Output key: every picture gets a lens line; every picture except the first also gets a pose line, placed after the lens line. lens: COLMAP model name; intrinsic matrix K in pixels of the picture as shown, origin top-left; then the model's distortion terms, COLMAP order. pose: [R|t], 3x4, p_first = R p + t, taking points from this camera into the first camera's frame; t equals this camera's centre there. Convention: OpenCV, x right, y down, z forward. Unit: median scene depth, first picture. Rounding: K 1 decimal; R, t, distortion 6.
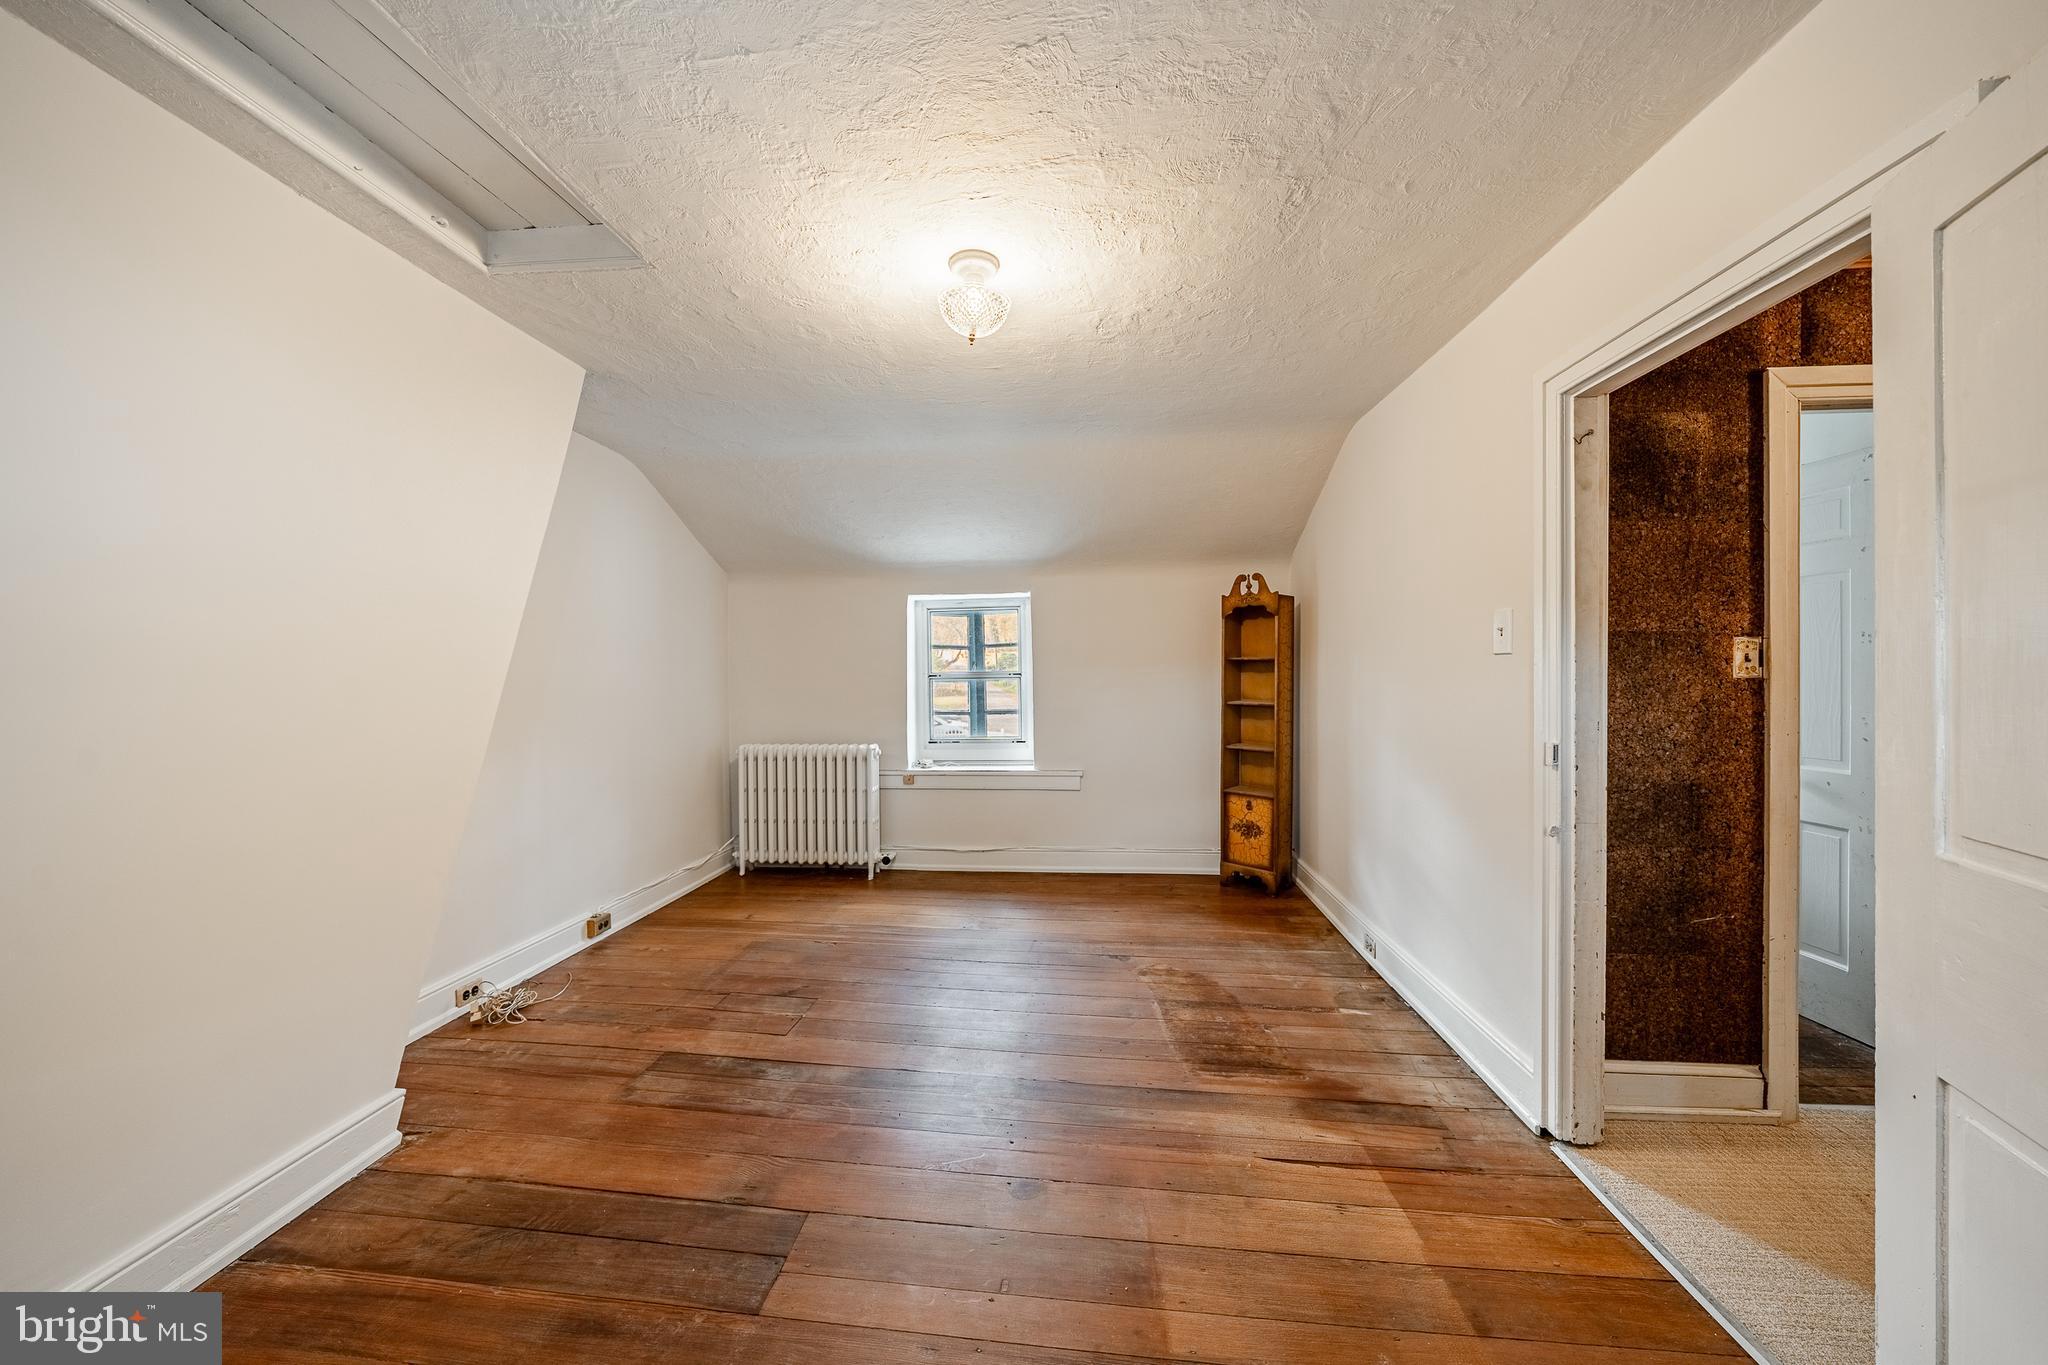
lens RADIAL K [[714.8, 0, 1021.8], [0, 714.8, 678.9], [0, 0, 1]] dist [-0.011991, 0.000030]
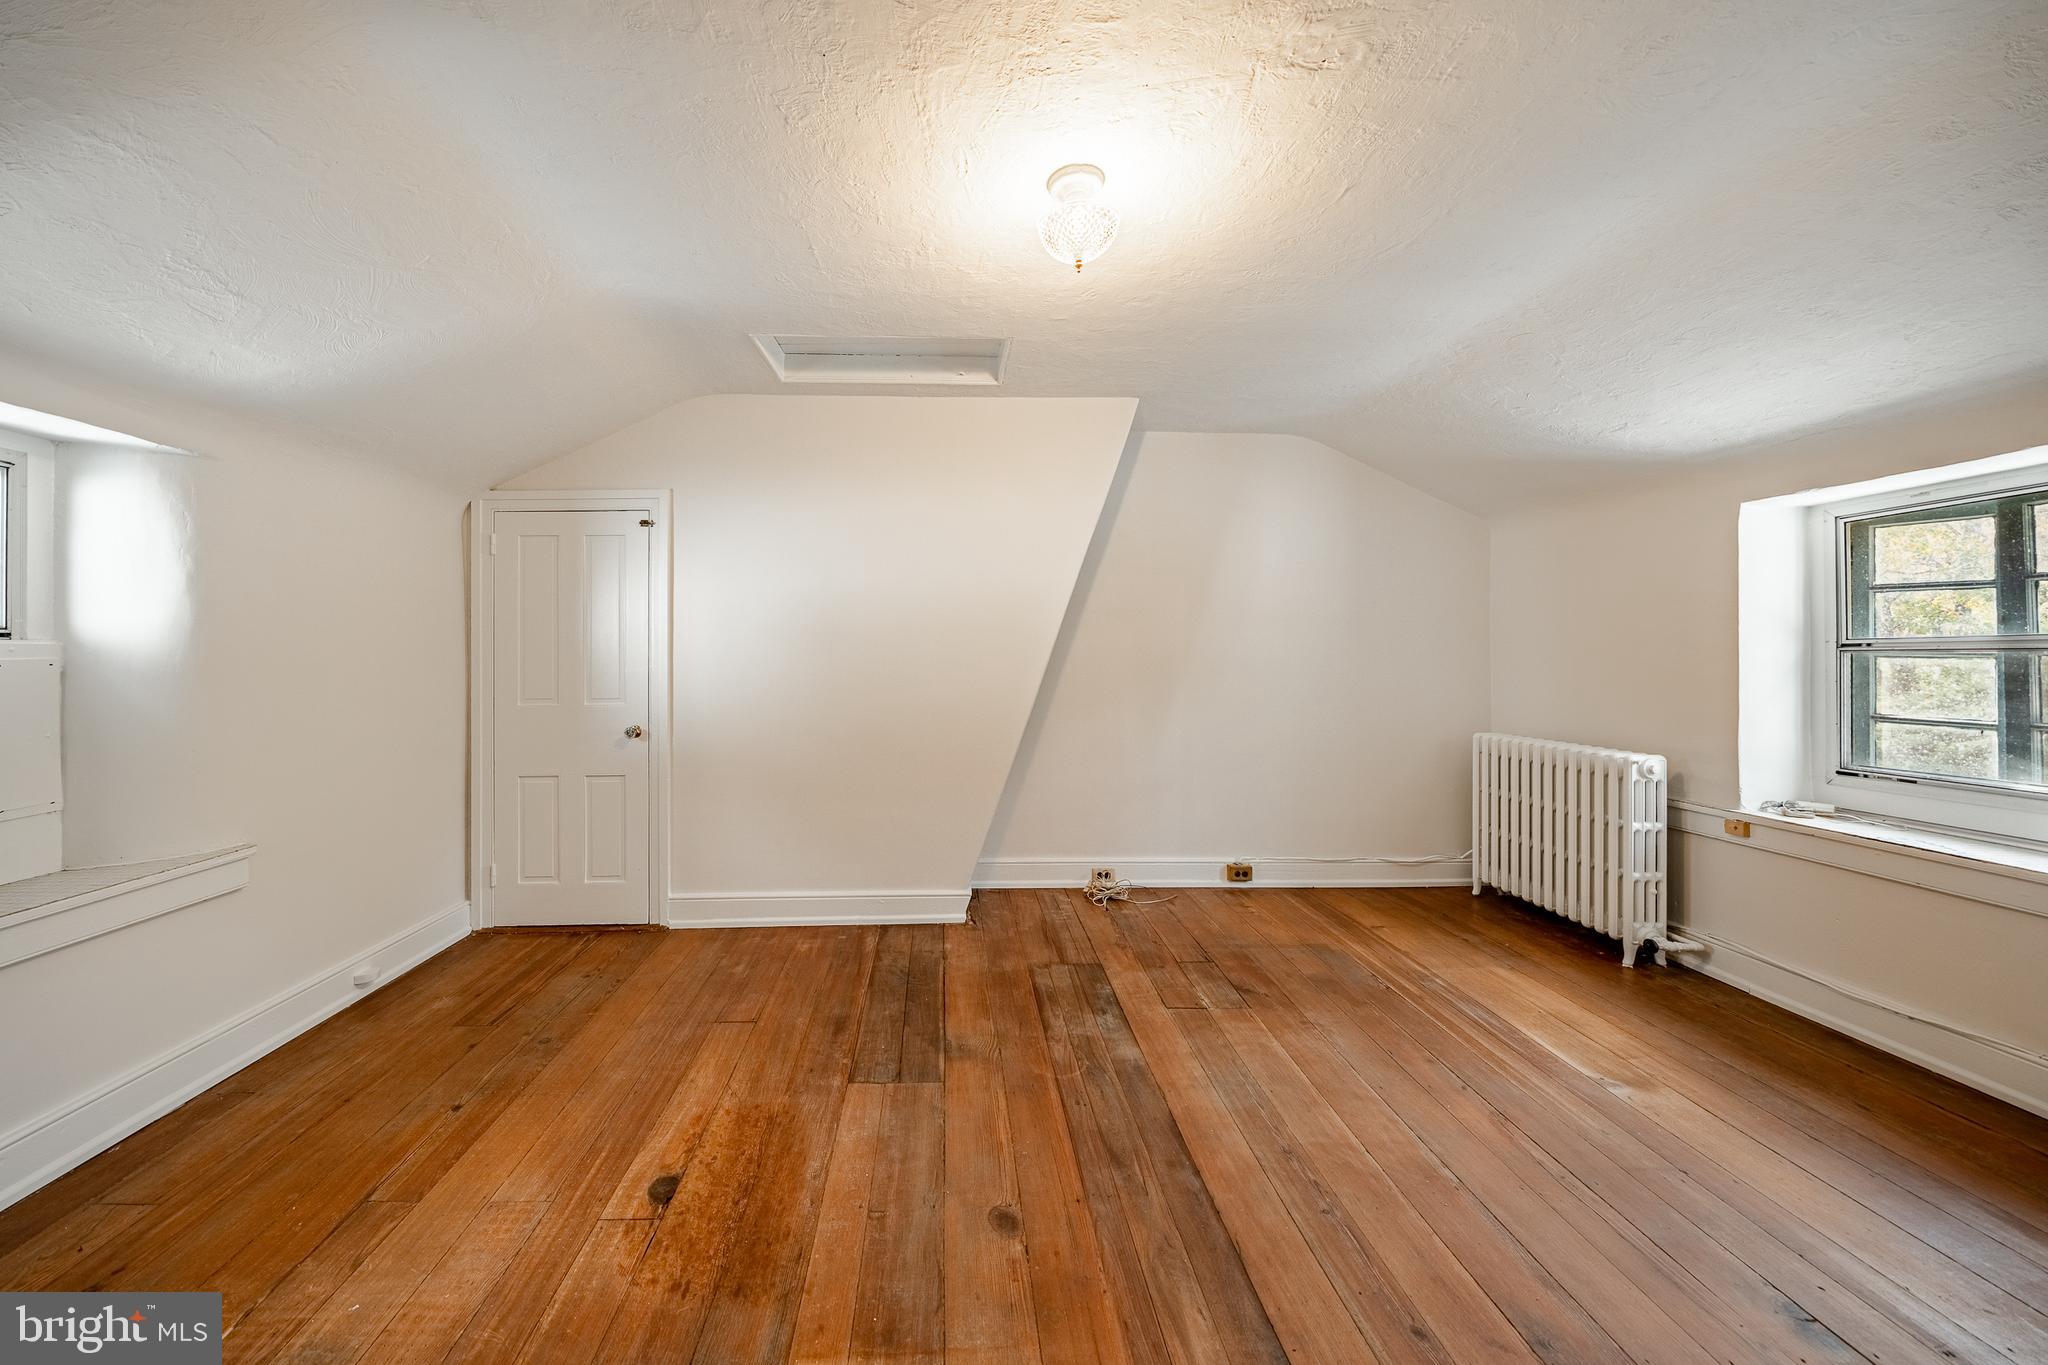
lens RADIAL K [[714.8, 0, 943.5], [0, 714.8, 644.6], [0, 0, 1]] dist [-0.011991, 0.000030]
pose [[0.101224, -0.004880, -0.994852, 0.608372], [-0.002548, 0.999983, -0.005164, -0.001589], [0.994860, 0.003058, 0.101210, 0.566838]]
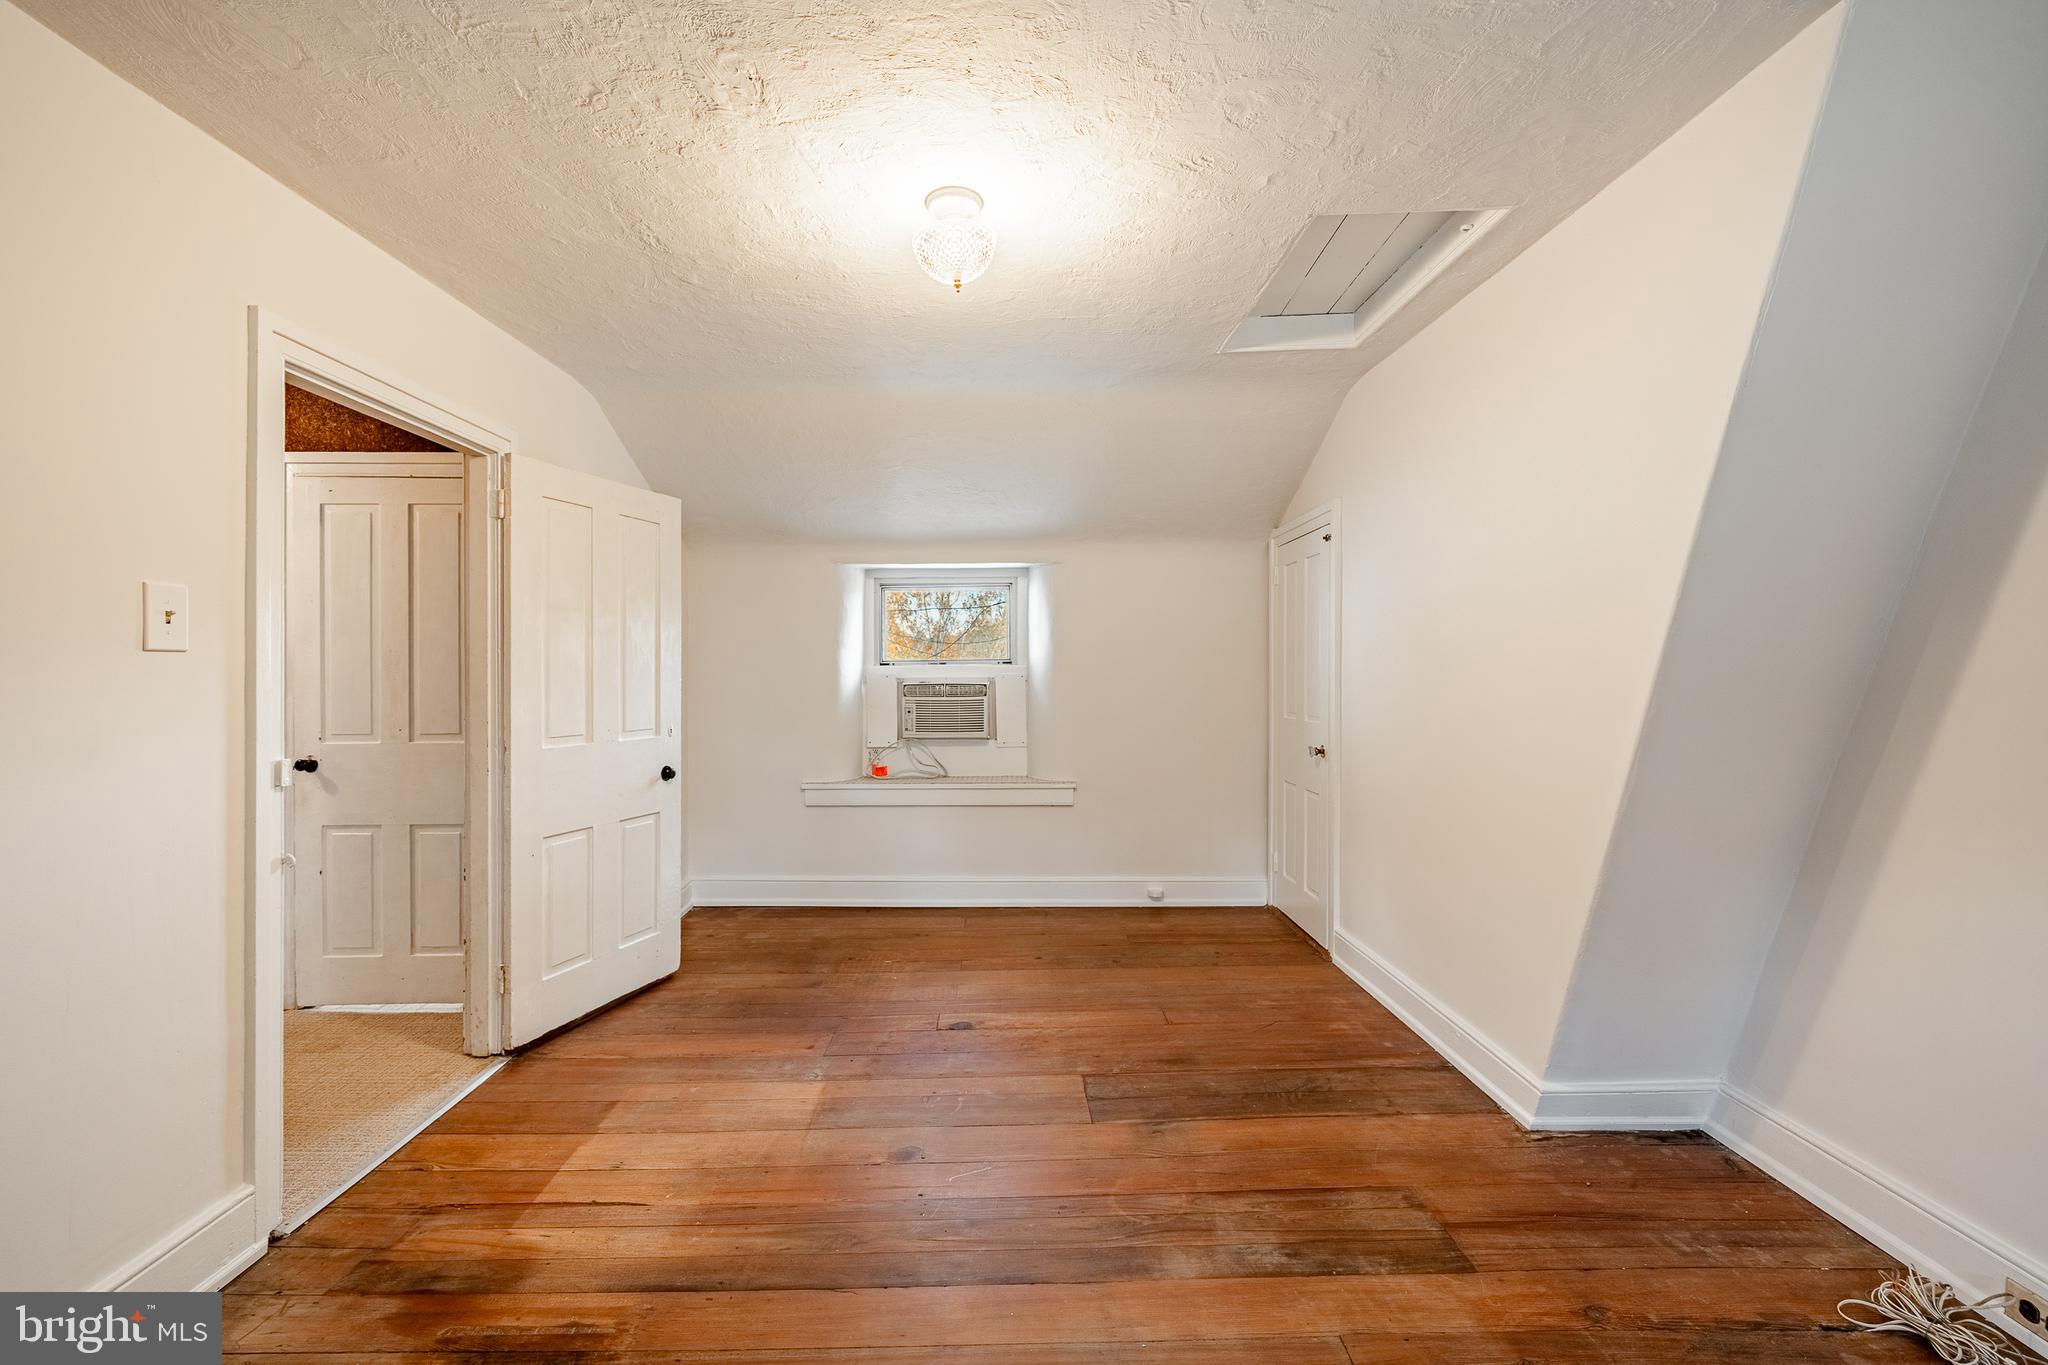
lens RADIAL K [[840.0, 0, 1024.0], [0, 840.0, 666.5], [0, 0, 1]] dist [-0.012976, 0.000554]
pose [[-0.994166, 0.009274, -0.107464, -0.027229], [0.008653, 0.999943, 0.006241, -0.015593], [0.107515, 0.005275, -0.994189, 1.547977]]
